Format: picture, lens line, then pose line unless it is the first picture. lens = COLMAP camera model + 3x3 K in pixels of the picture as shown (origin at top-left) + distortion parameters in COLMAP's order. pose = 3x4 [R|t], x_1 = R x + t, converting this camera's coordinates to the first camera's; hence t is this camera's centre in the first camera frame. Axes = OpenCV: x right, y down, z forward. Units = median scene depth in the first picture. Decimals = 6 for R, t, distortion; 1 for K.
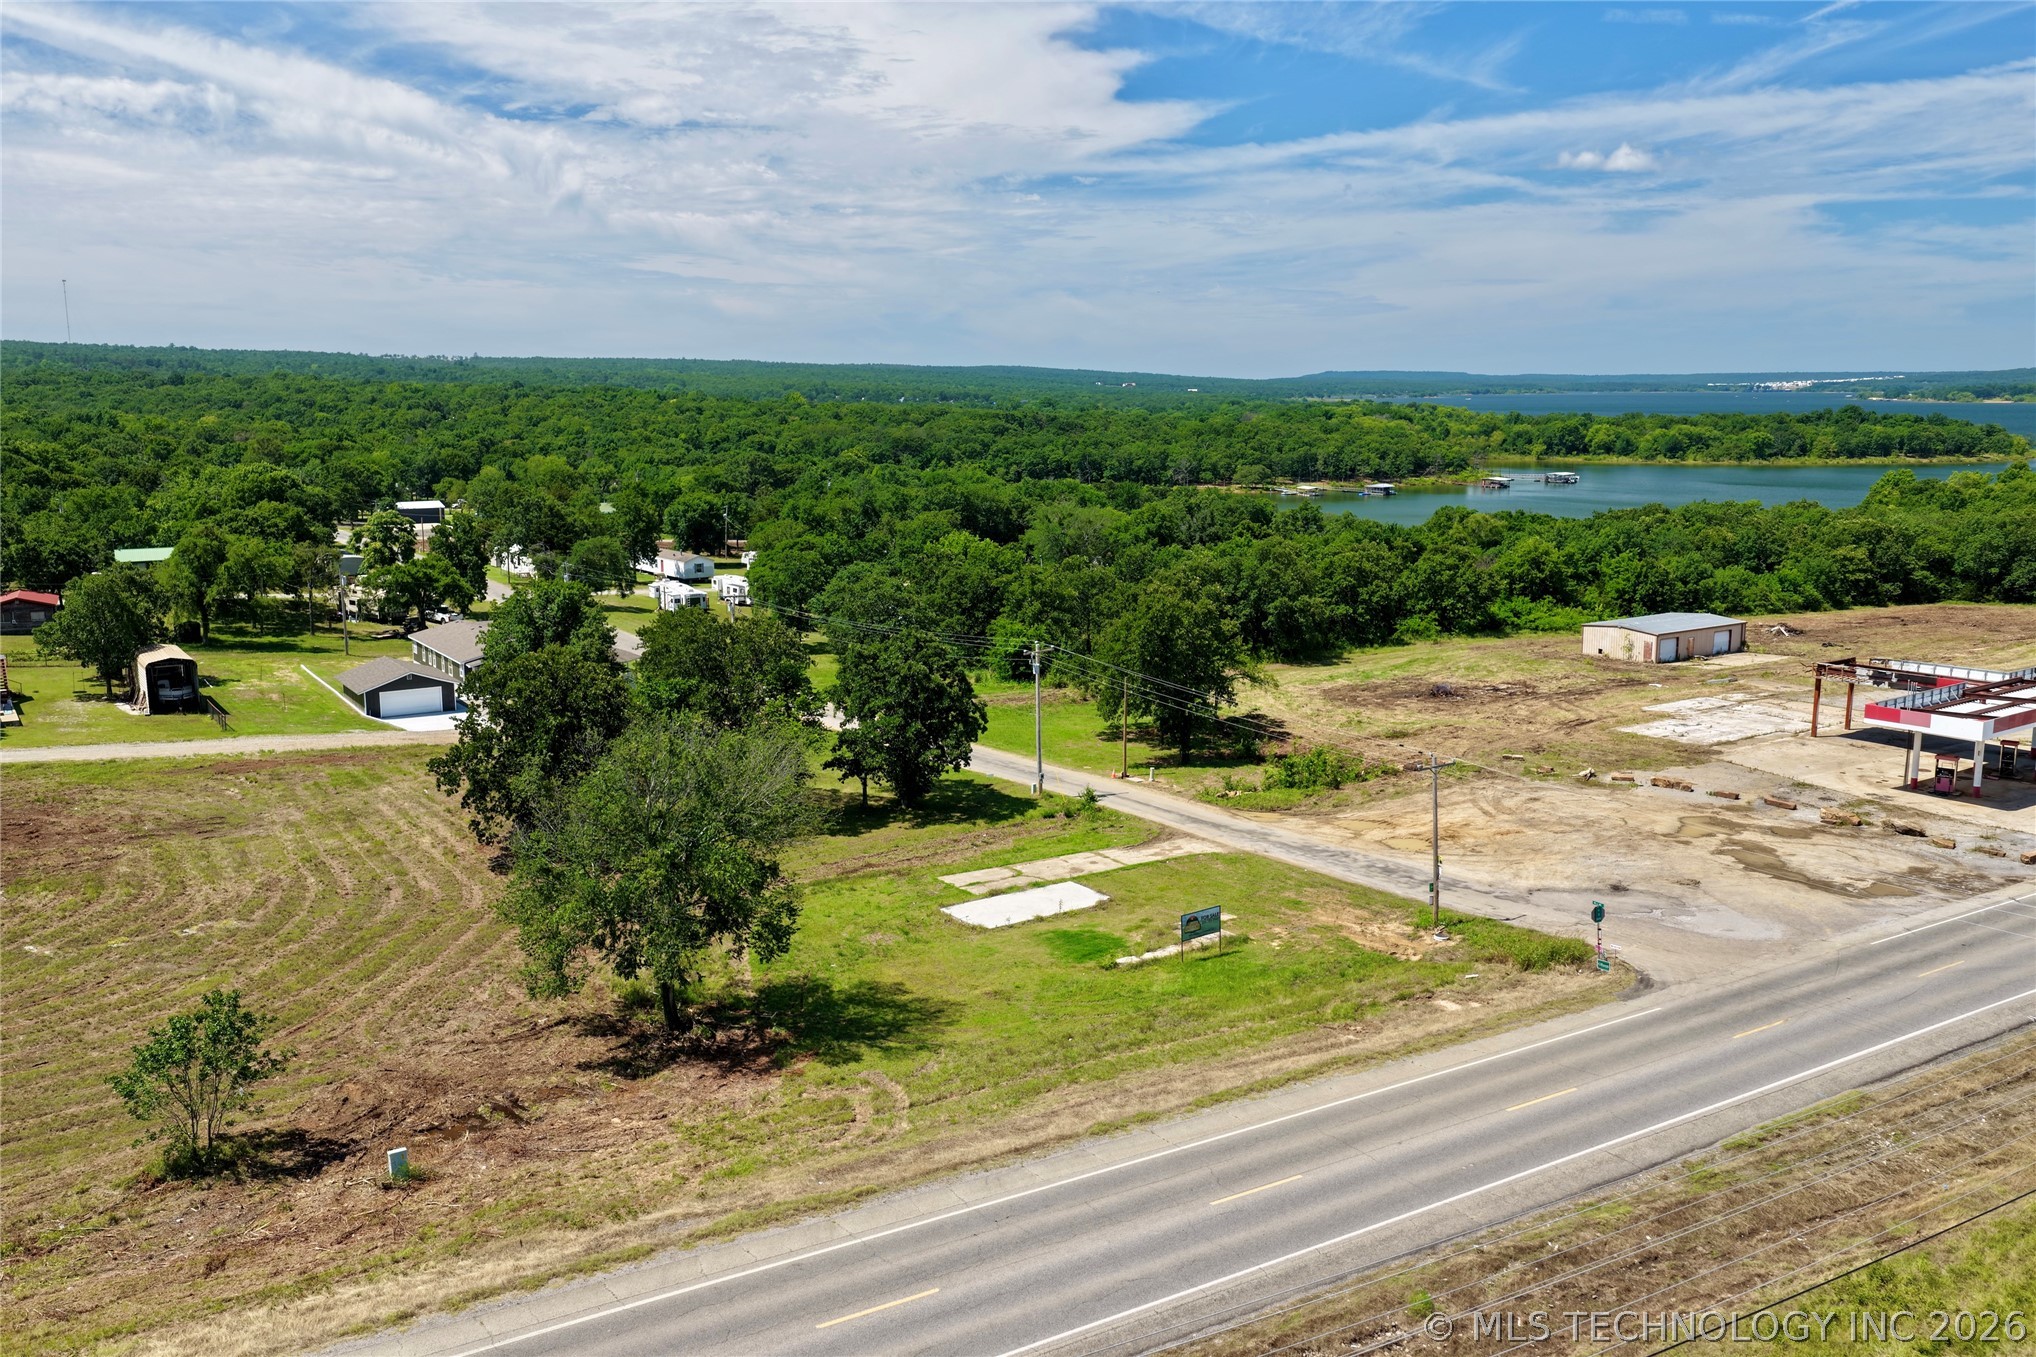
lens RADIAL K [[1686.4, 0, 1021.8], [0, 1686.4, 677.4], [0, 0, 1]] dist [-0.012094, 0.031512]
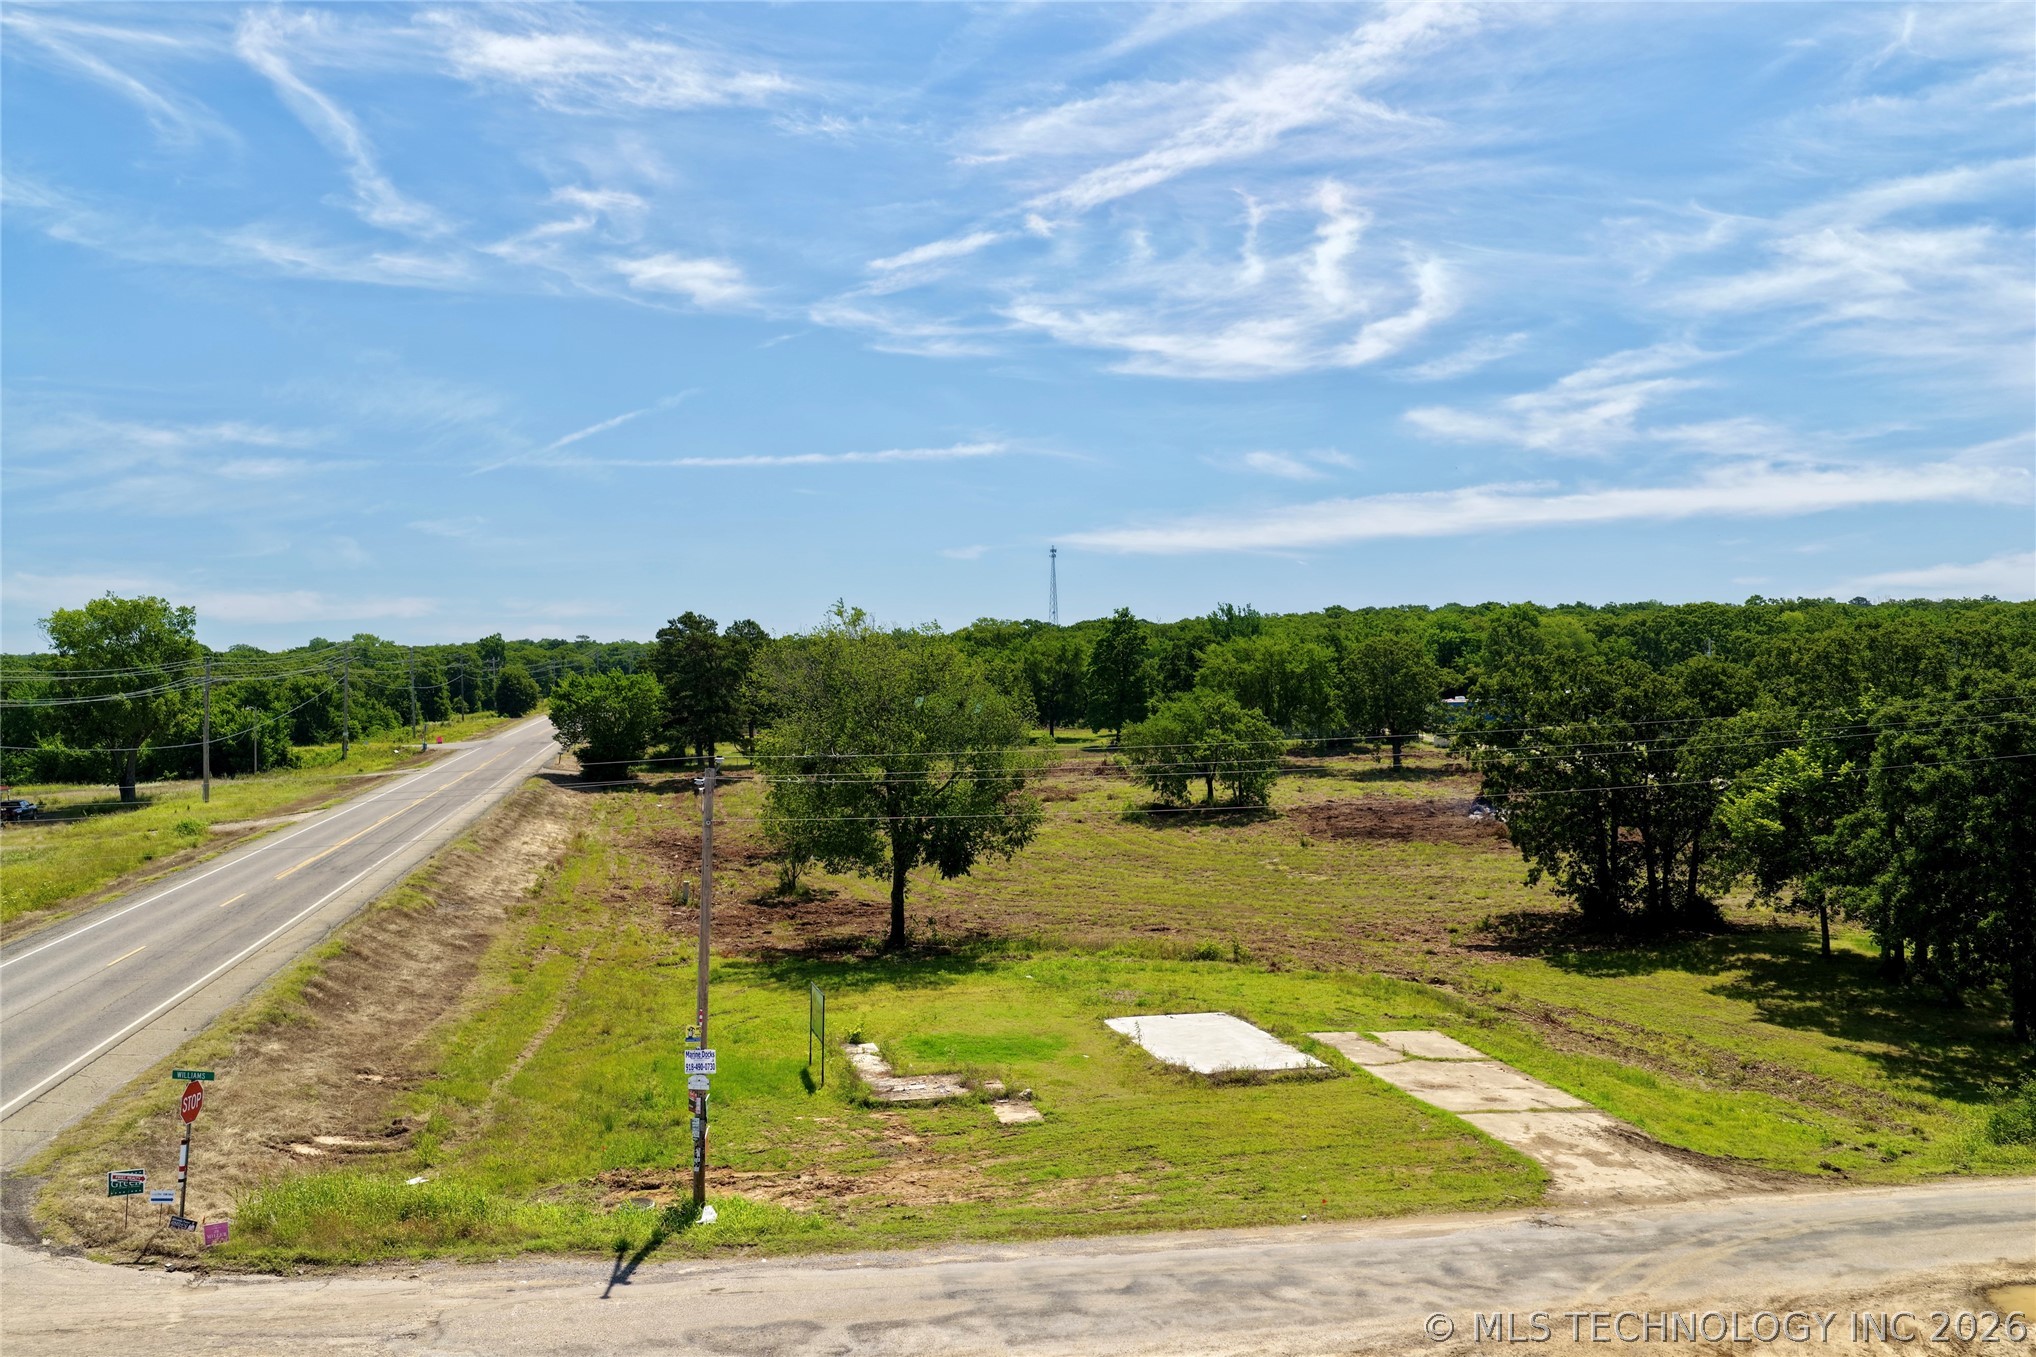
lens RADIAL K [[1676.8, 0, 1013.0], [0, 1676.8, 630.0], [0, 0, 1]] dist [0.000444, 0.018444]
pose [[-0.385204, -0.036662, -0.922103, 0.381297], [-0.140168, 0.989942, 0.019196, -0.002889], [0.912124, 0.136644, -0.386468, 0.784603]]
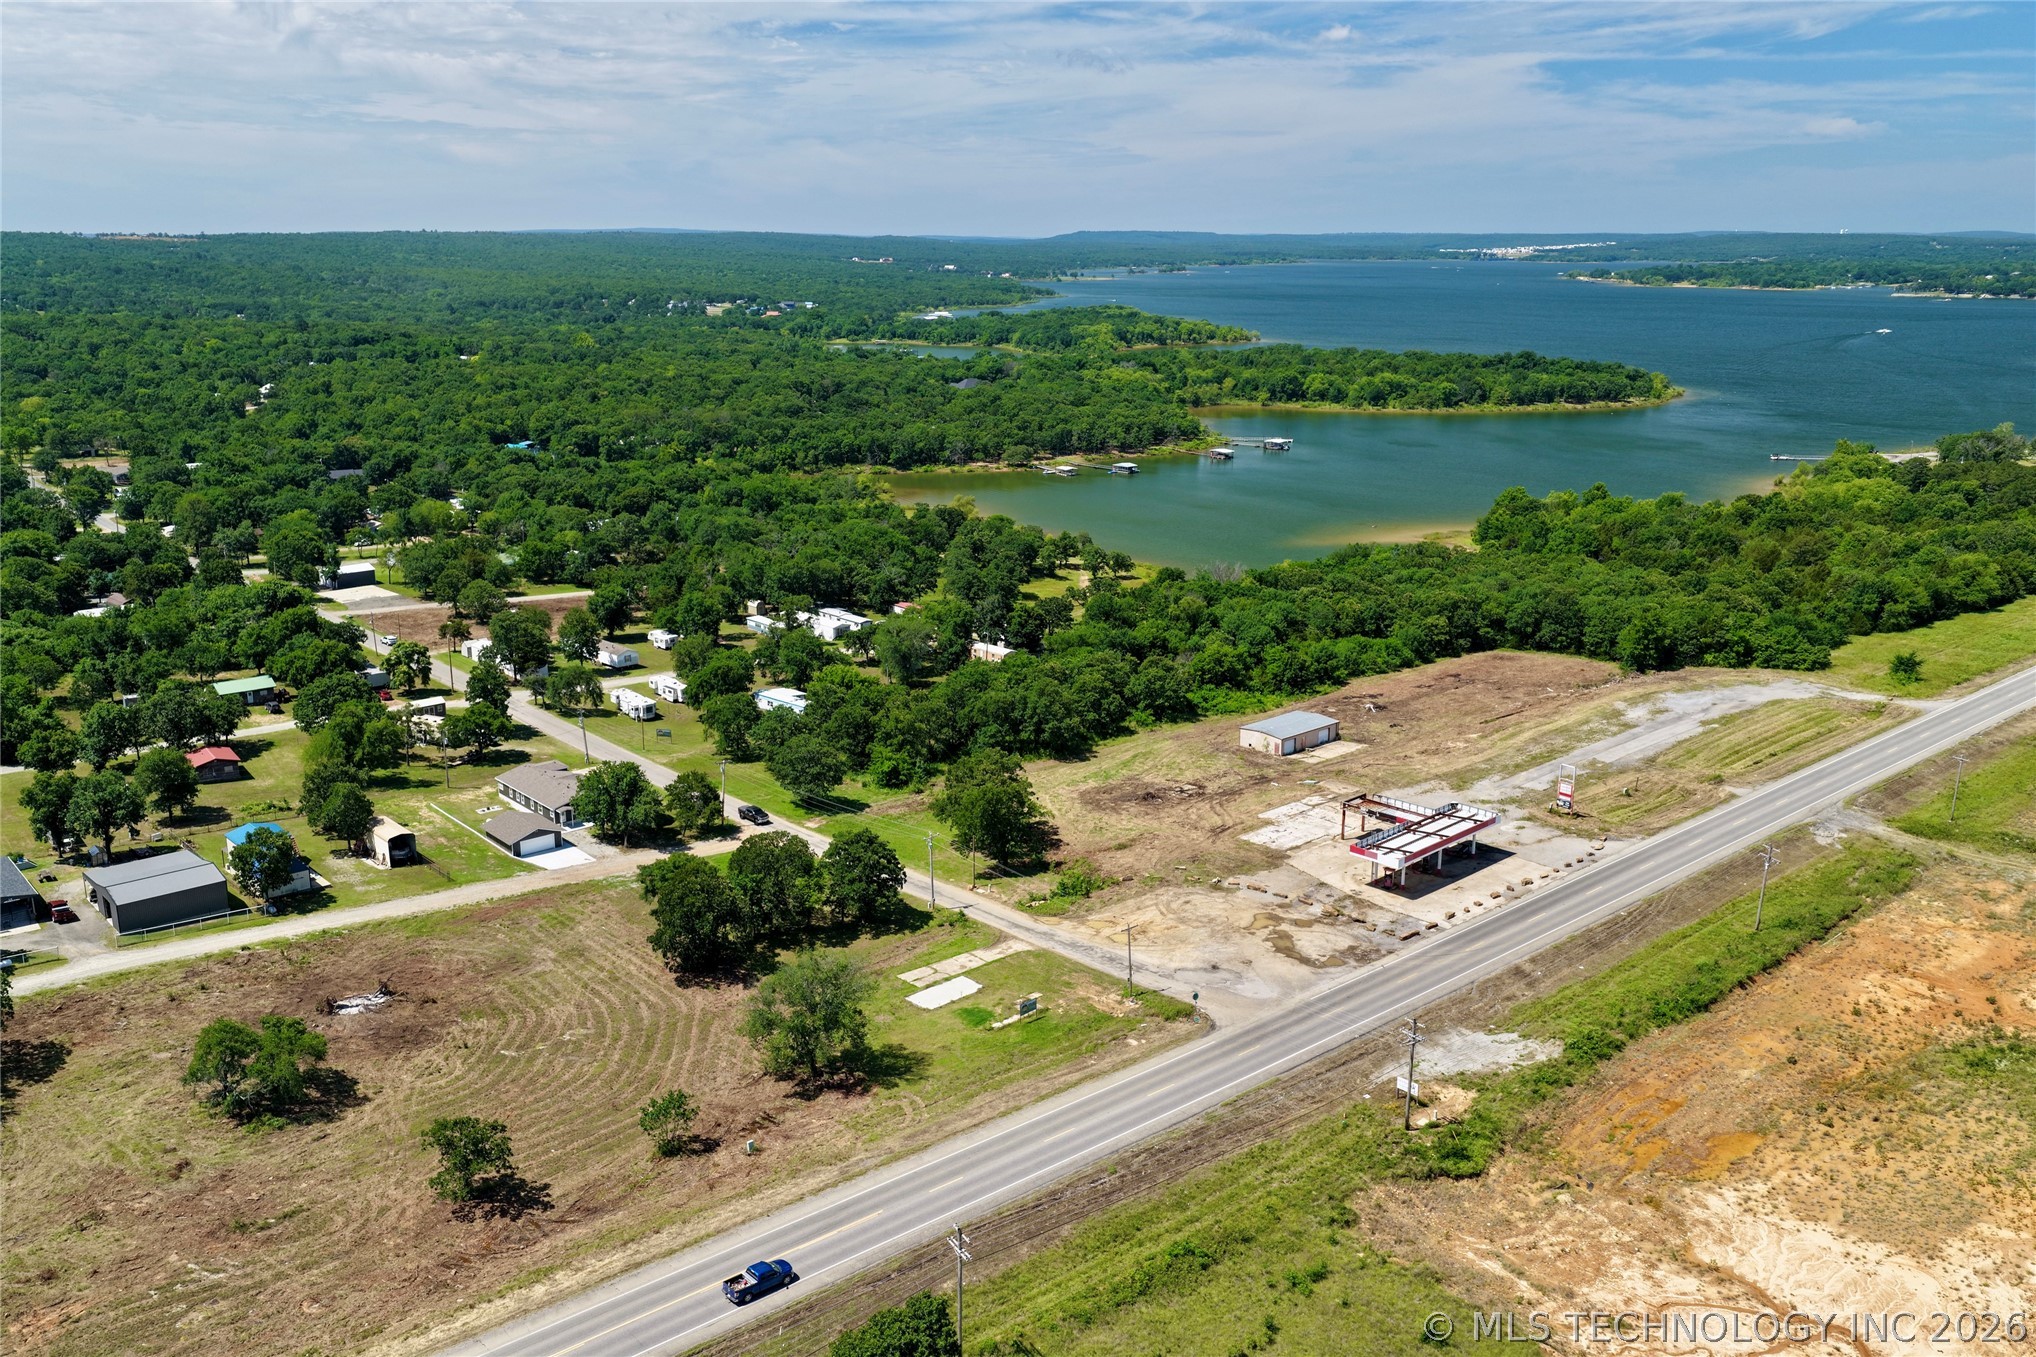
lens RADIAL K [[1686.4, 0, 1021.8], [0, 1686.4, 677.4], [0, 0, 1]] dist [-0.012094, 0.031512]
pose [[0.989773, -0.035474, 0.138170, -0.125487], [0.023682, 0.996008, 0.086069, -0.307563], [-0.140671, -0.081917, 0.986662, -0.753997]]
